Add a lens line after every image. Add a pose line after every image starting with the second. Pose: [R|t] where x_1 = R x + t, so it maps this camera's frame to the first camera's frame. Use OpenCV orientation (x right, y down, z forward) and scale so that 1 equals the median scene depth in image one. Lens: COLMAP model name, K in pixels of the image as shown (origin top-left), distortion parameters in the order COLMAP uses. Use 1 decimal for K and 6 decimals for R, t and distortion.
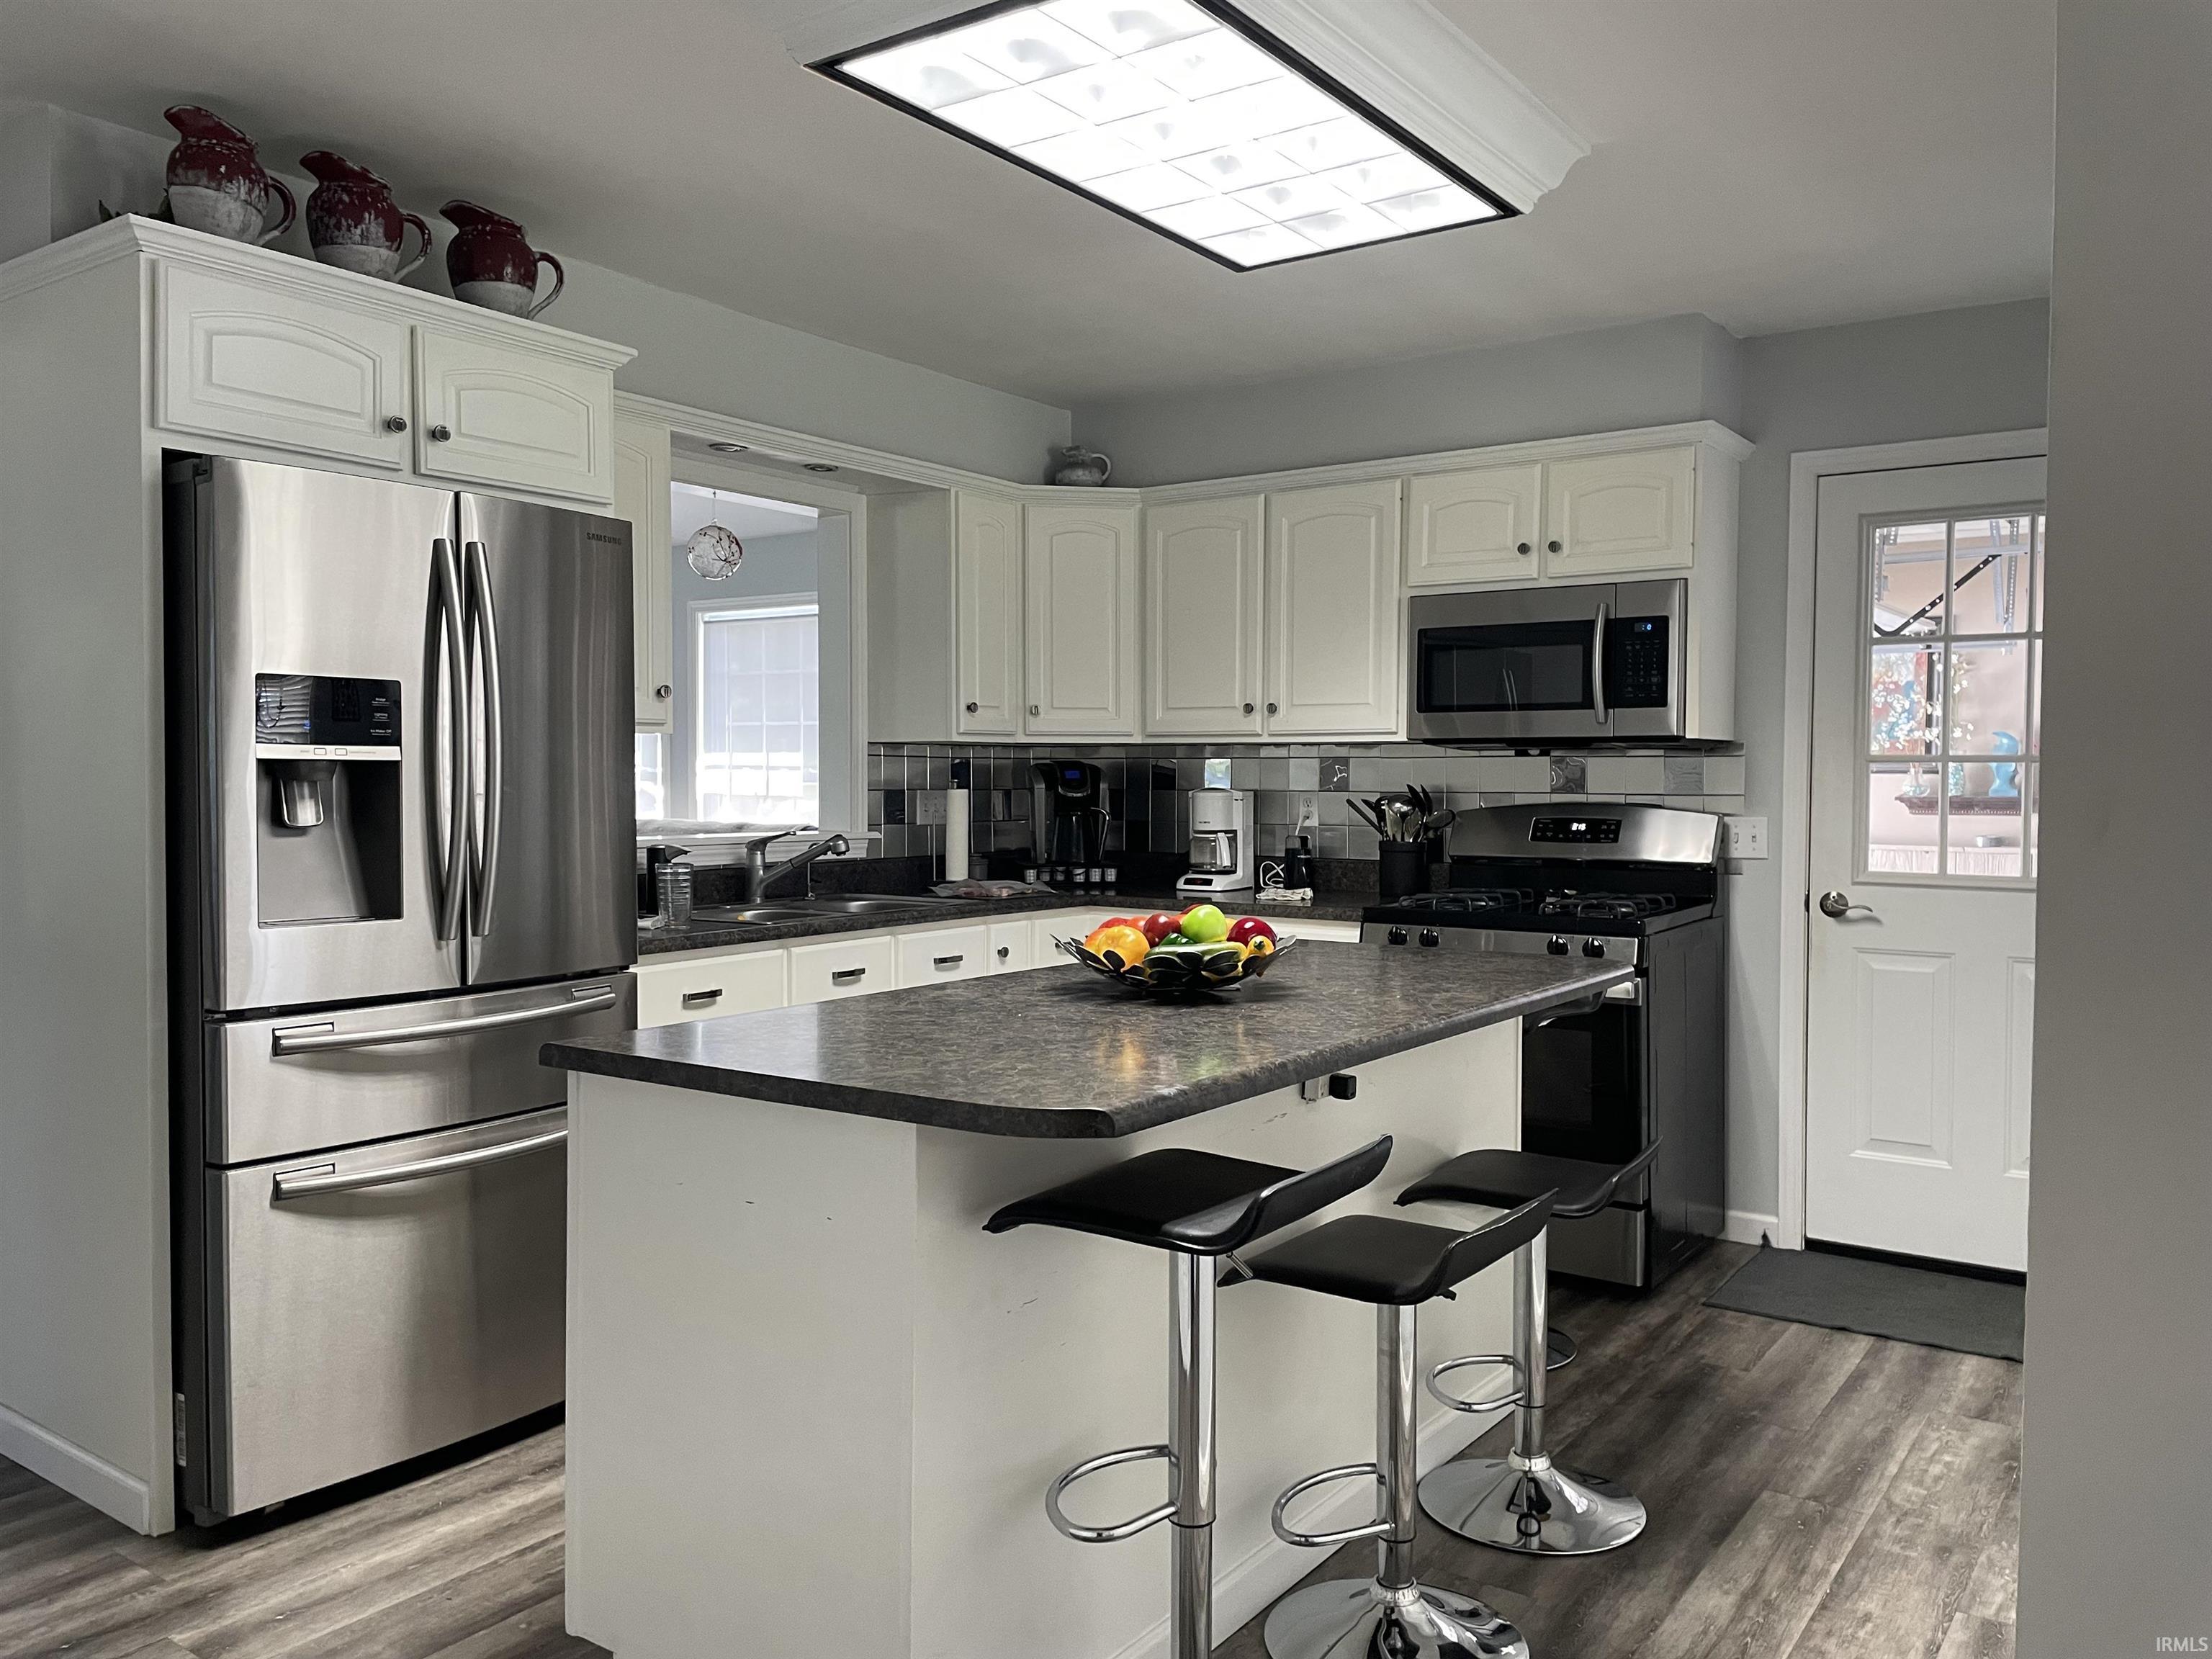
lens RADIAL K [[1677.8, 0, 1090.6], [0, 1677.8, 821.5], [0, 0, 1]] dist [0.069626, -0.083028]
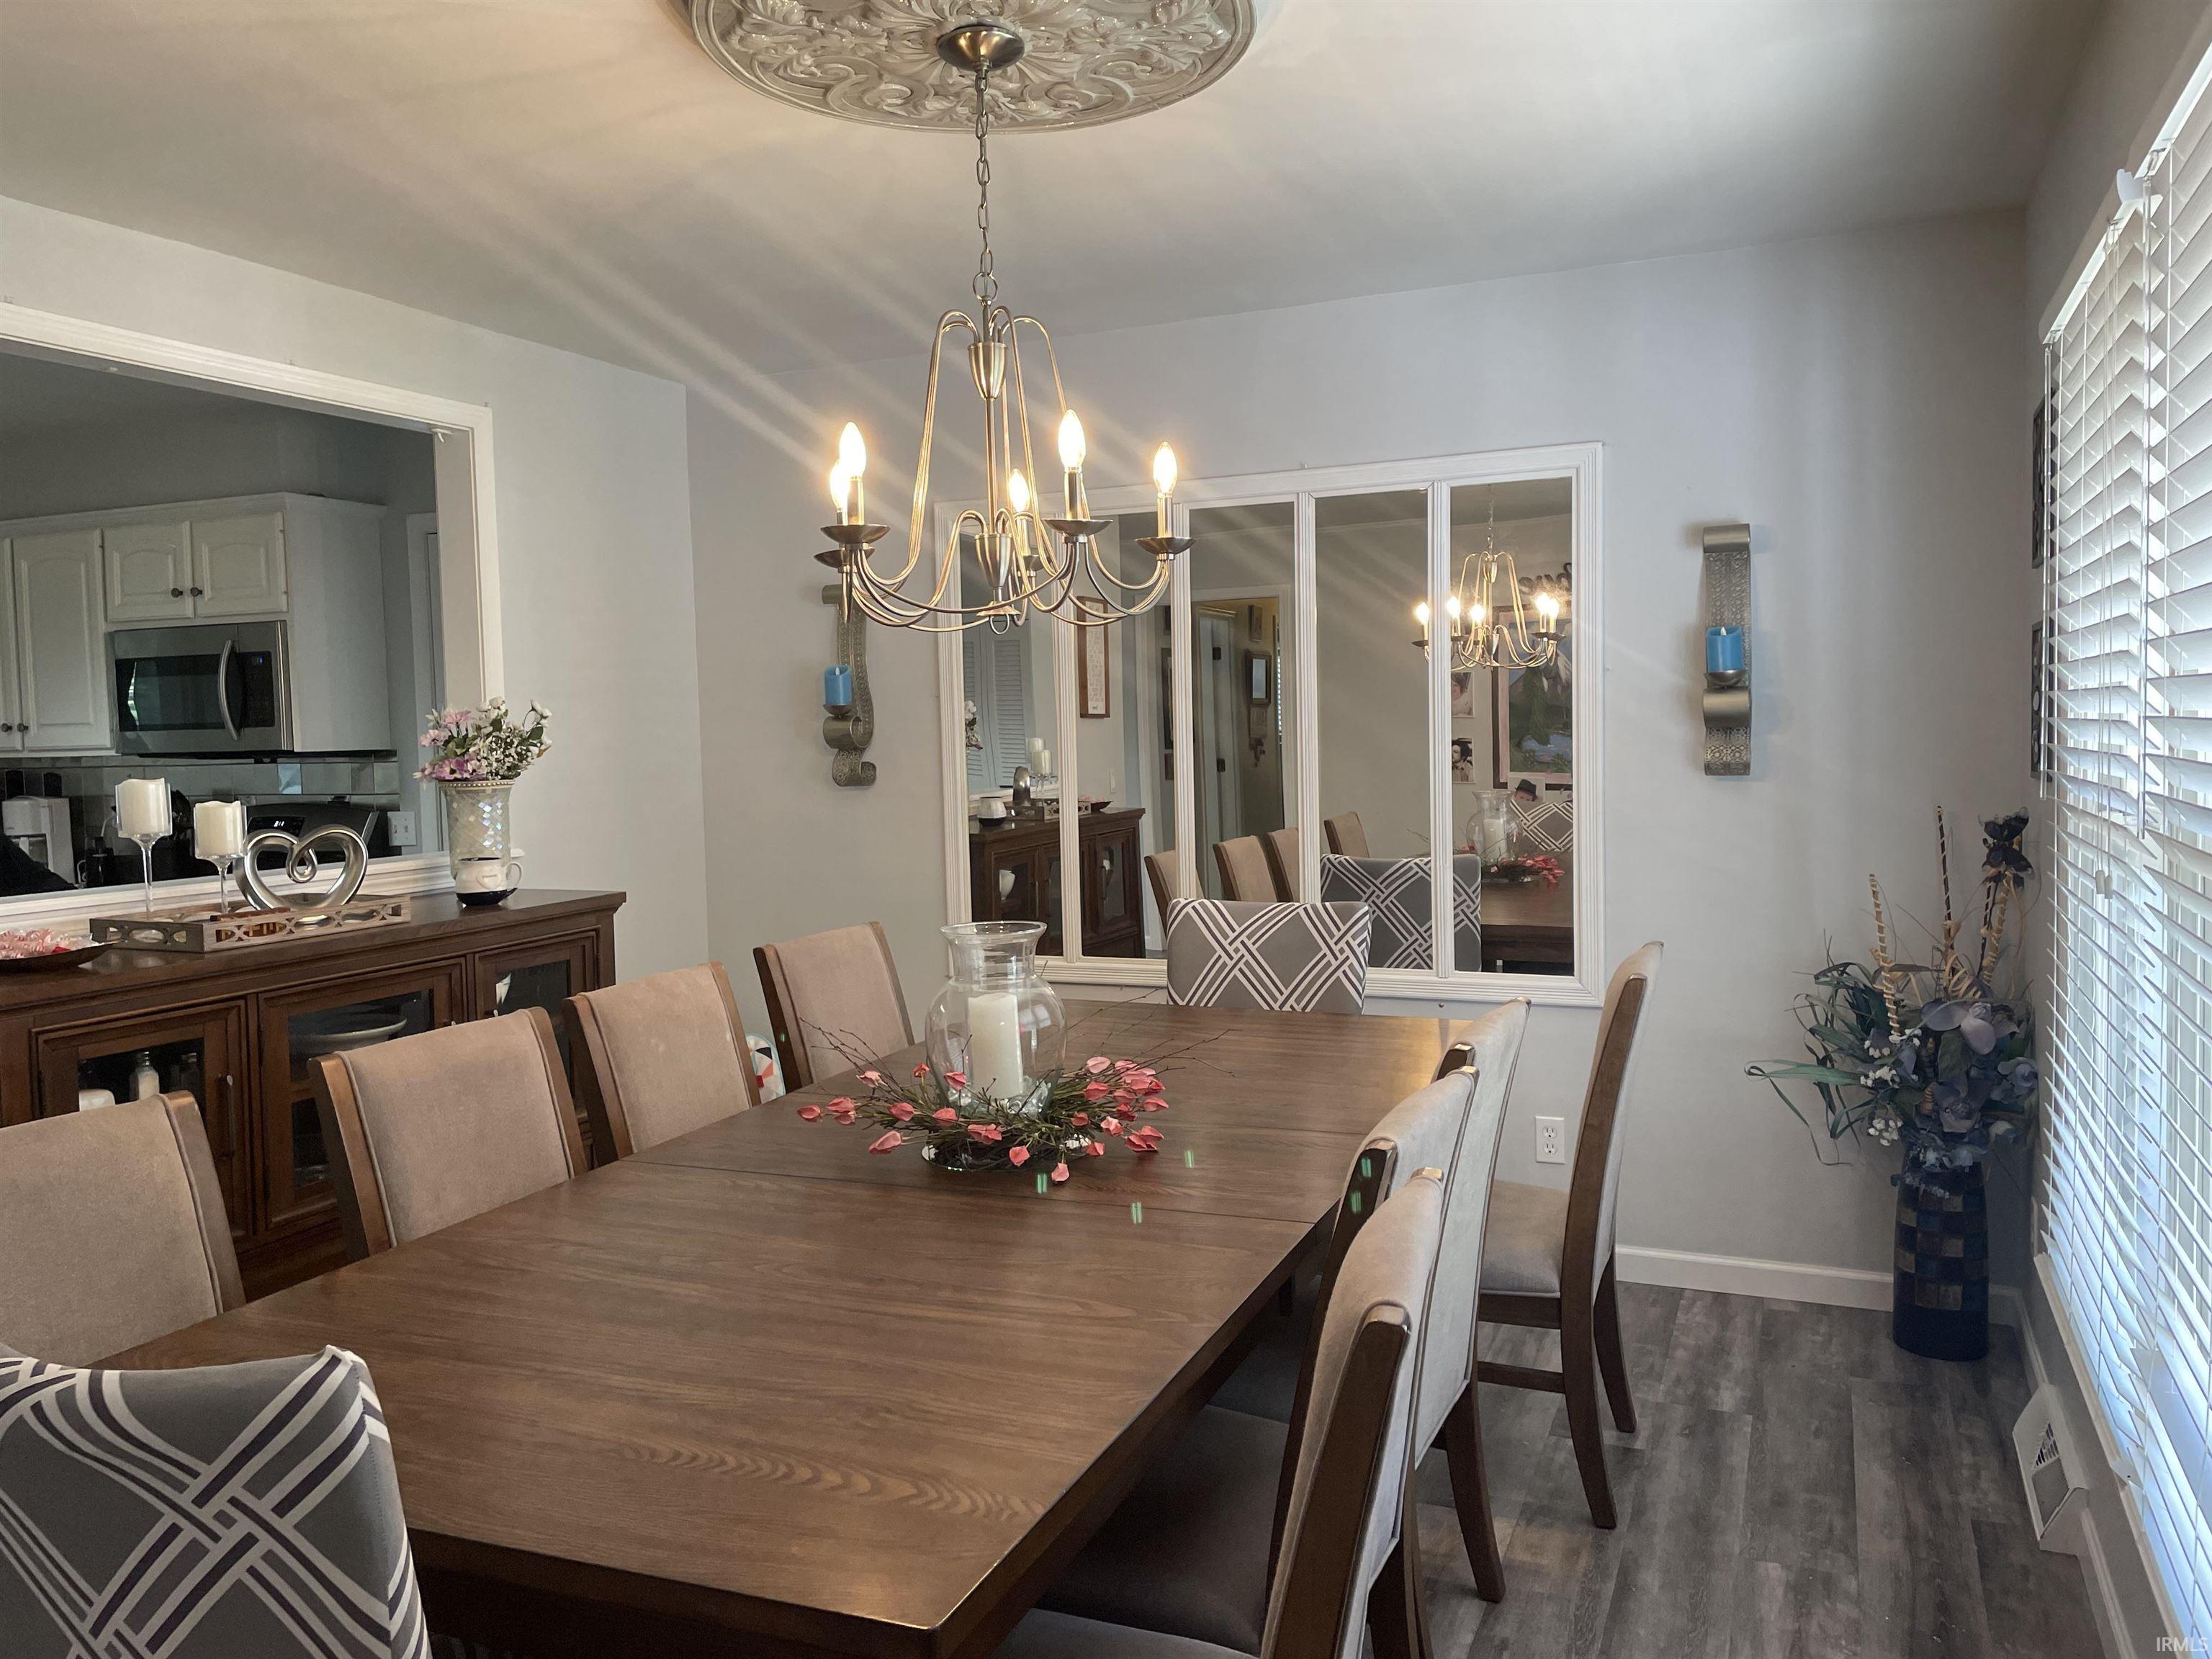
lens RADIAL K [[1677.8, 0, 1098.6], [0, 1677.8, 834.7], [0, 0, 1]] dist [0.069626, -0.083028]
pose [[0.978328, -0.041743, 0.202812, 0.640753], [0.034890, 0.998697, 0.037246, -0.013960], [-0.204103, -0.029363, 0.978509, -0.306477]]
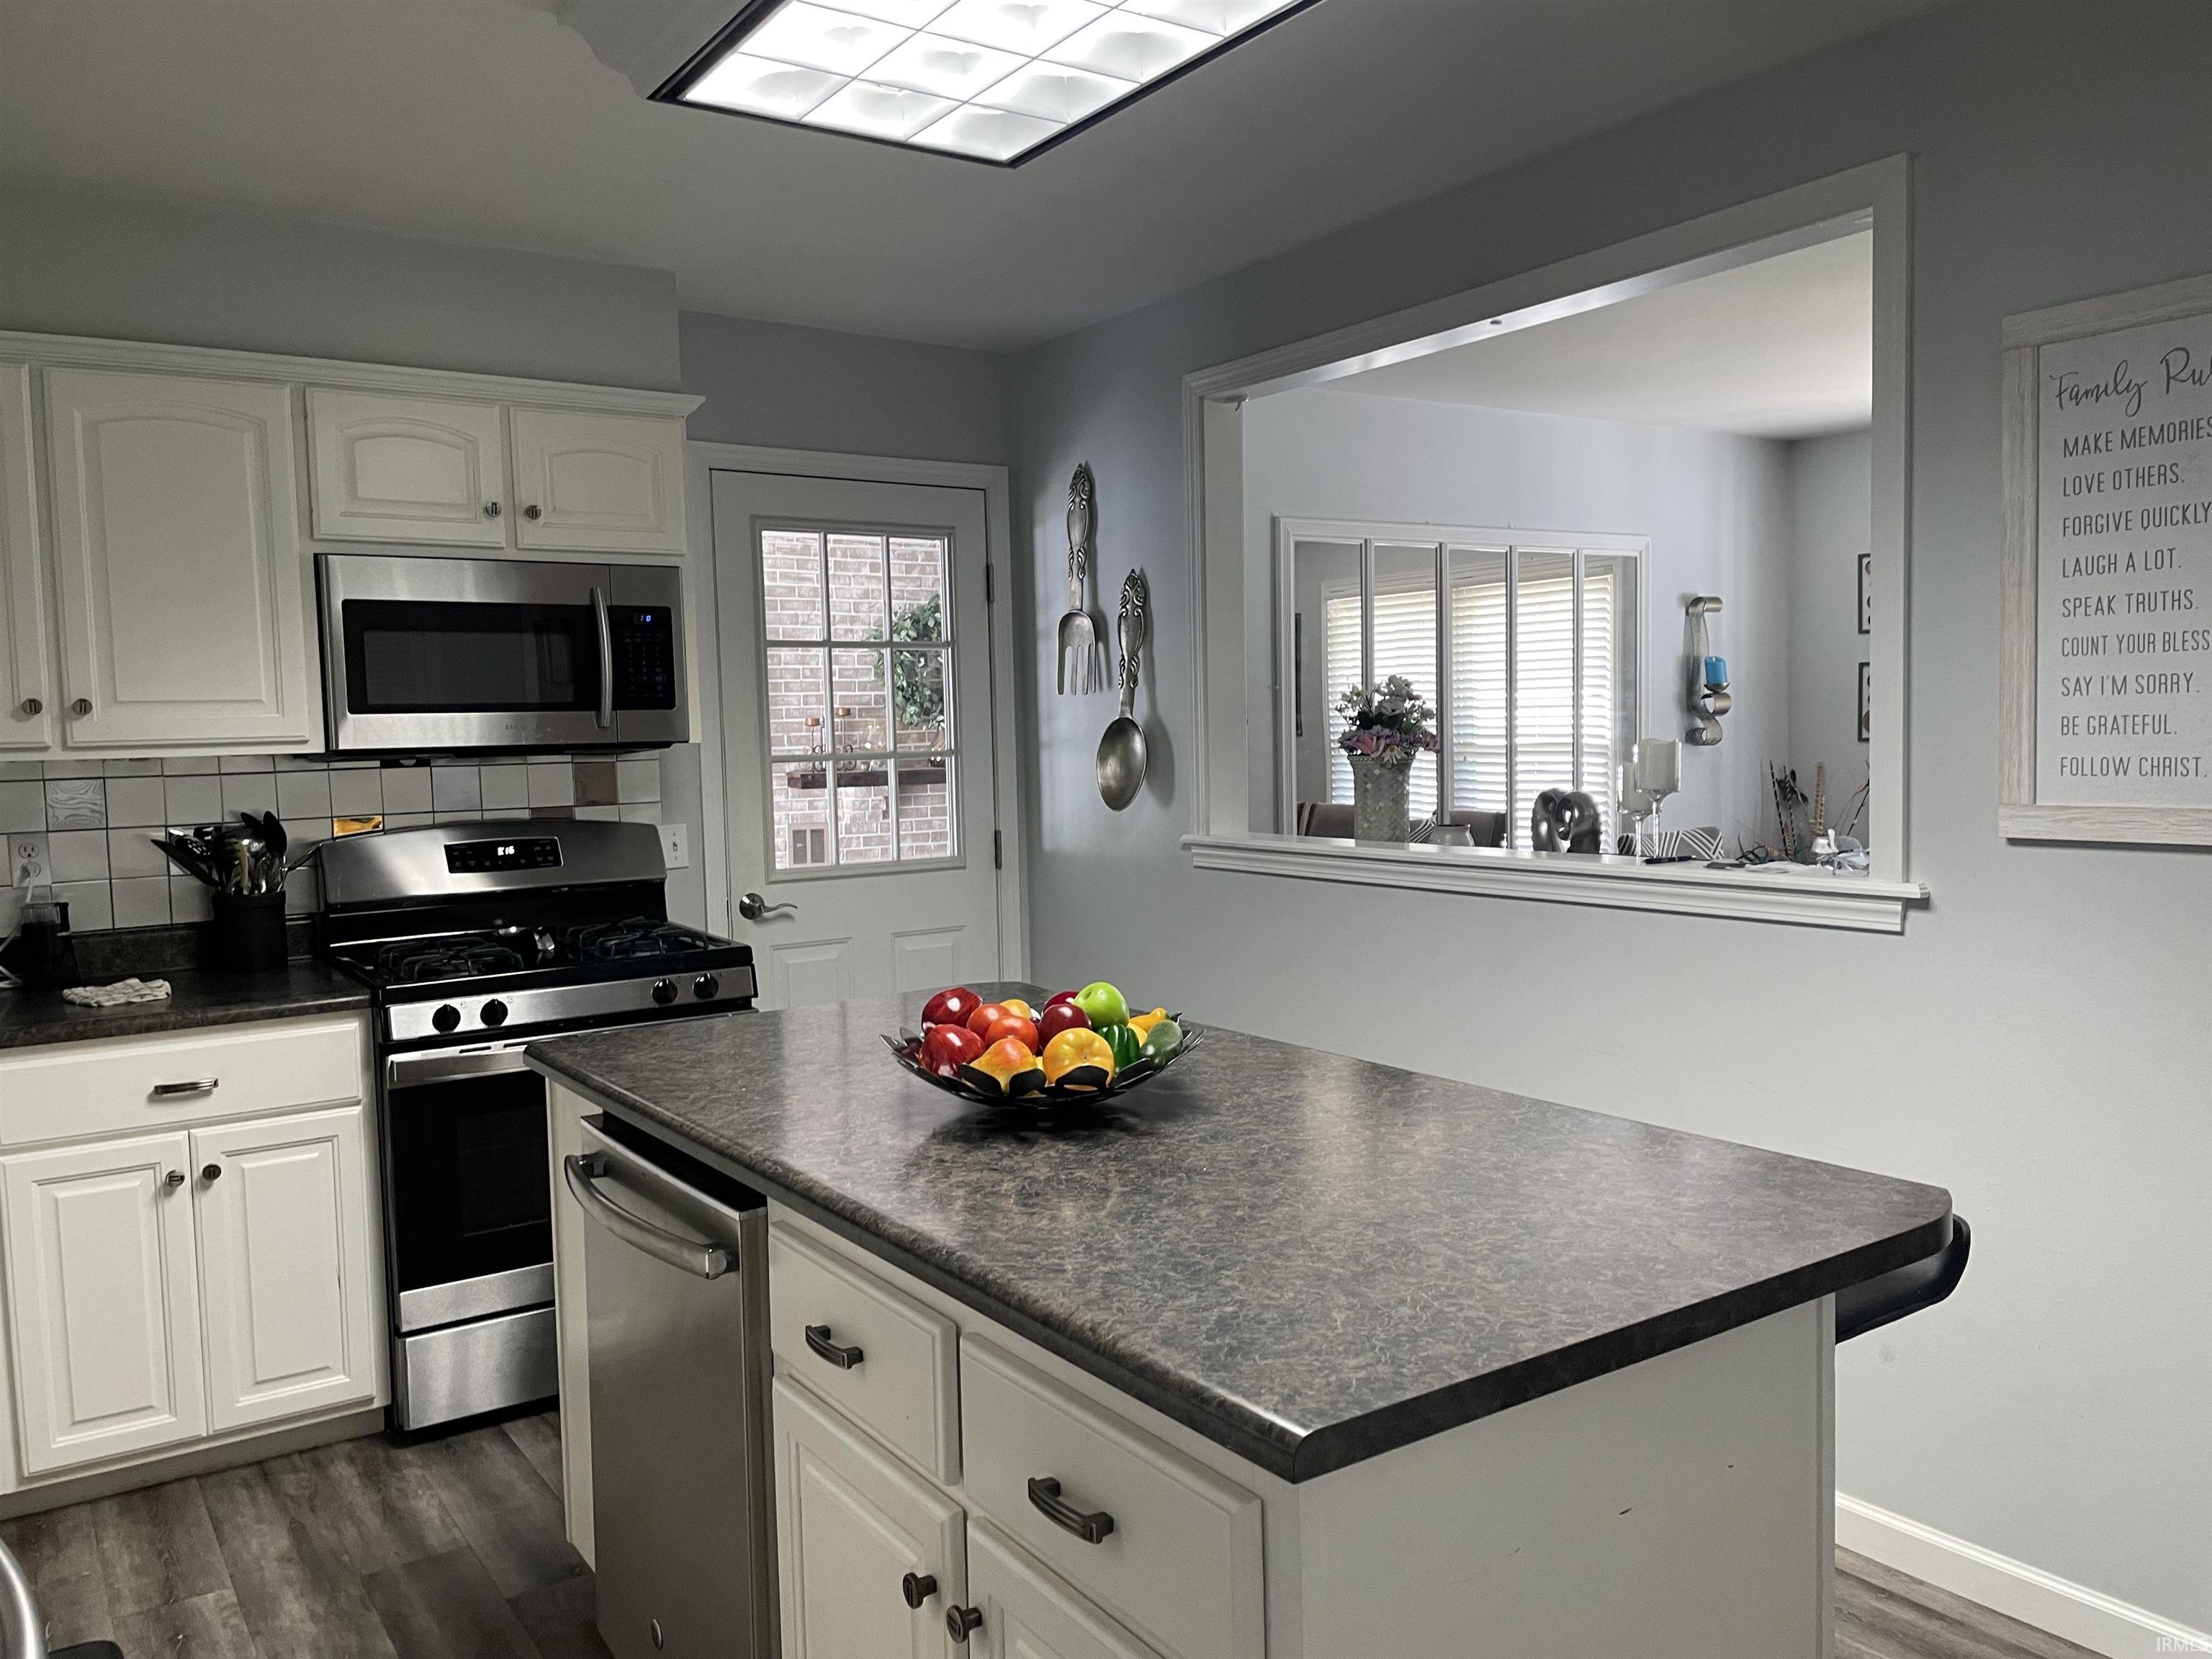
lens RADIAL K [[1677.8, 0, 1111.5], [0, 1677.8, 830.6], [0, 0, 1]] dist [0.069626, -0.083028]
pose [[0.342050, -0.073409, 0.936810, -0.407334], [0.054432, 0.996818, 0.058236, -0.040950], [-0.938104, 0.031073, 0.344957, 0.455555]]
